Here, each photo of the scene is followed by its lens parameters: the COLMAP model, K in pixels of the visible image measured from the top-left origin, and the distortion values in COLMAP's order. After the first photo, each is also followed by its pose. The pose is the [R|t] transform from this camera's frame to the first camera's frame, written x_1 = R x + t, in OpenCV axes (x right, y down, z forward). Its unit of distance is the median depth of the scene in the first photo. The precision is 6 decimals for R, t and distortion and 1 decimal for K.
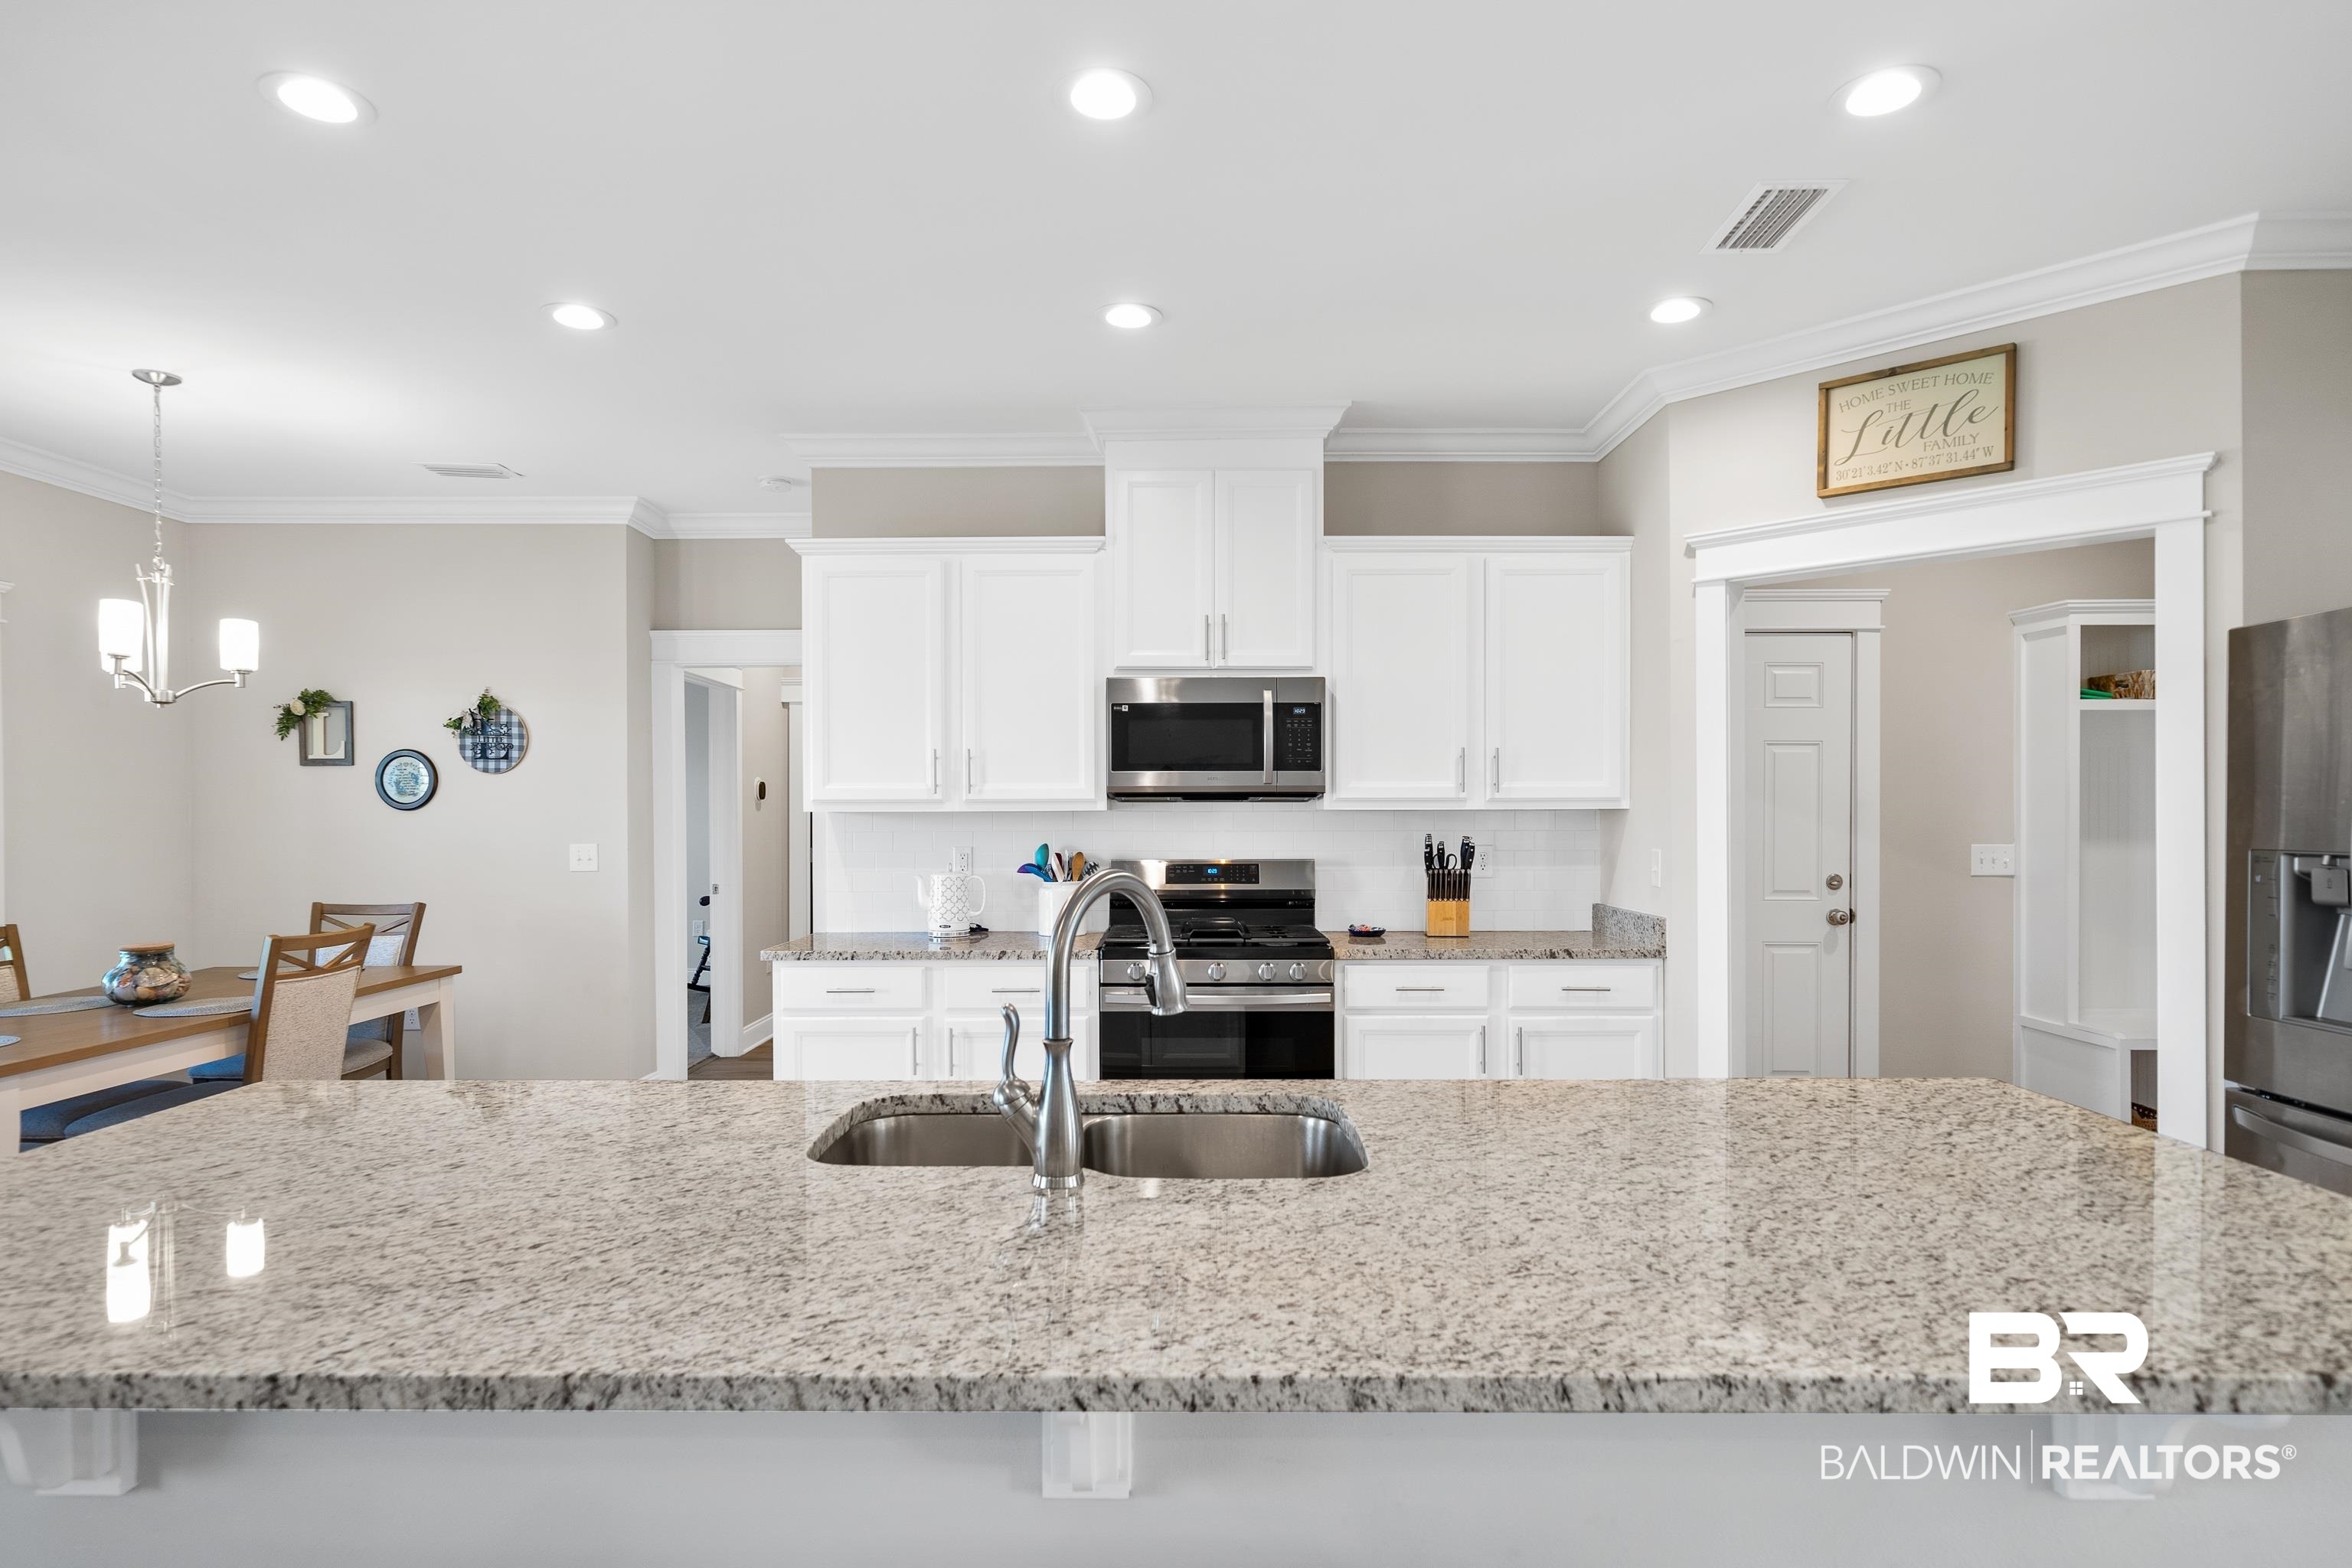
lens RADIAL K [[1256.4, 0, 1178.3], [0, 1256.4, 837.6], [0, 0, 1]] dist [0.001989, -0.000427]
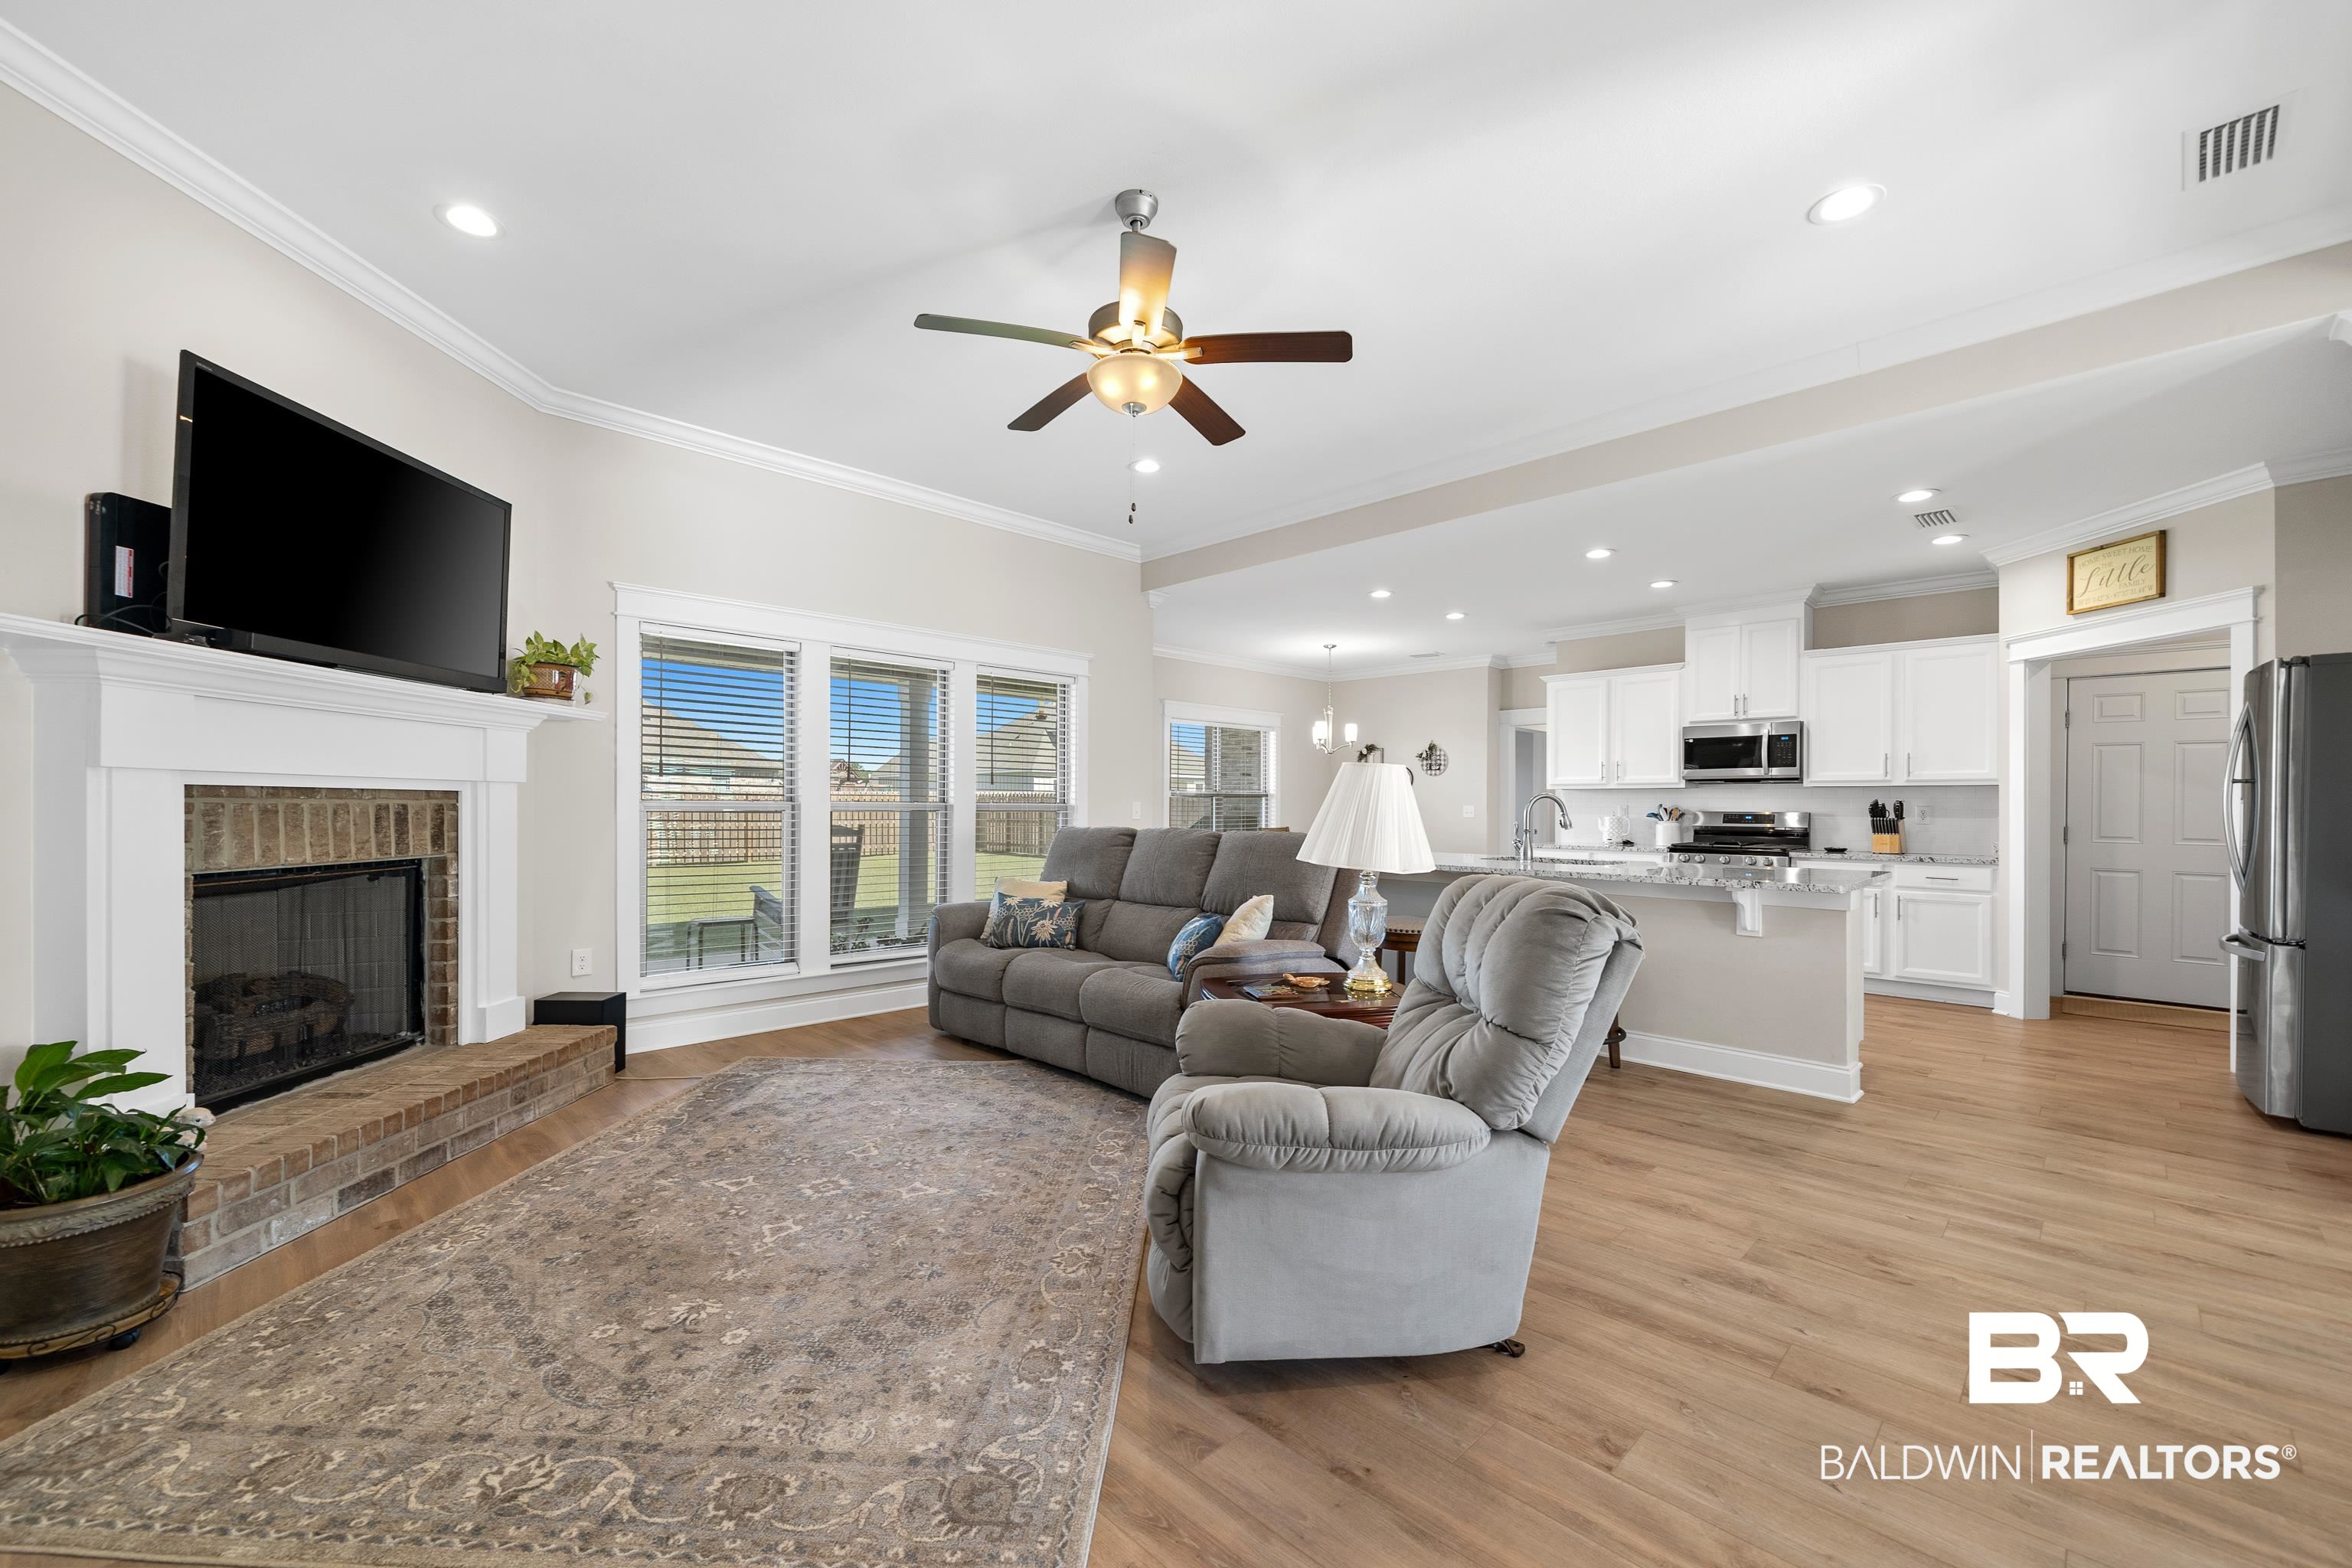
lens RADIAL K [[936.0, 0, 1167.5], [0, 936.0, 804.7], [0, 0, 1]] dist [-0.003193, 0.000674]
pose [[0.699179, 0.004598, -0.714932, 0.470789], [-0.018033, 0.999775, -0.011206, 0.041859], [0.714719, 0.020728, 0.699104, -0.761820]]
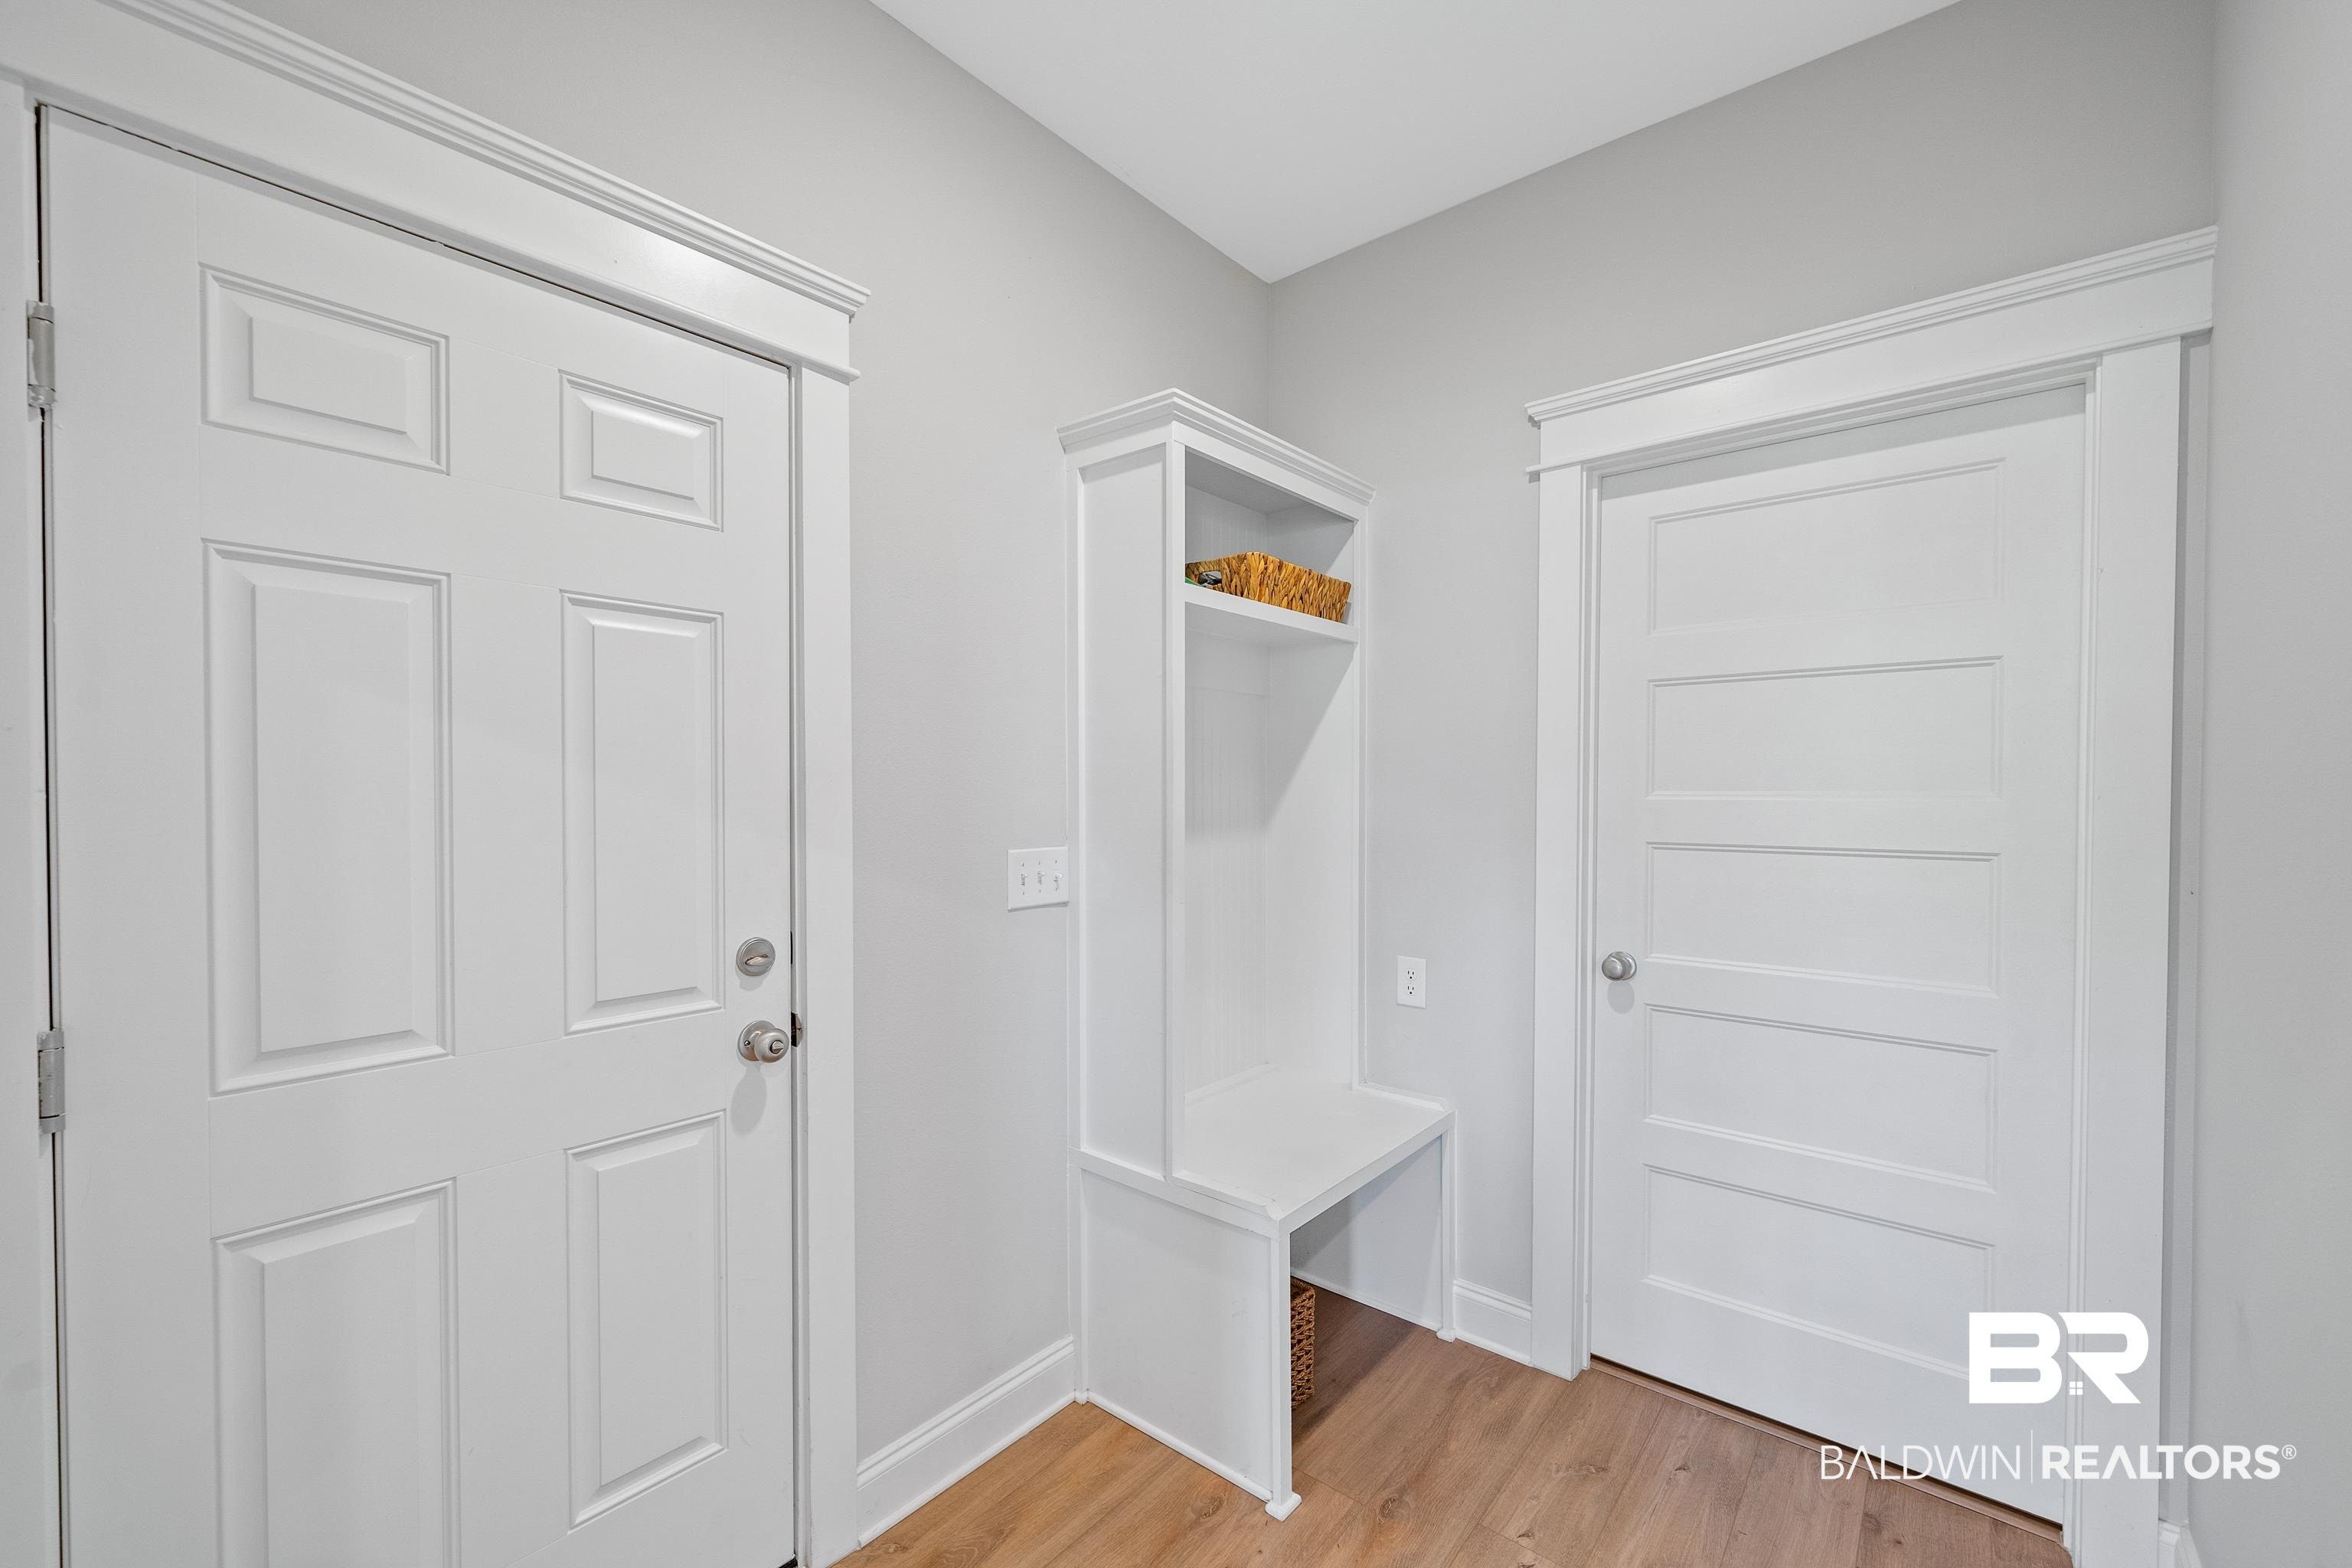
lens RADIAL K [[936.0, 0, 1167.5], [0, 936.0, 802.5], [0, 0, 1]] dist [-0.003193, 0.000674]
pose [[0.630972, -0.004219, 0.775794, 0.410513], [0.012652, 0.999908, -0.004853, -0.013167], [-0.775702, 0.012877, 0.630968, 0.778819]]
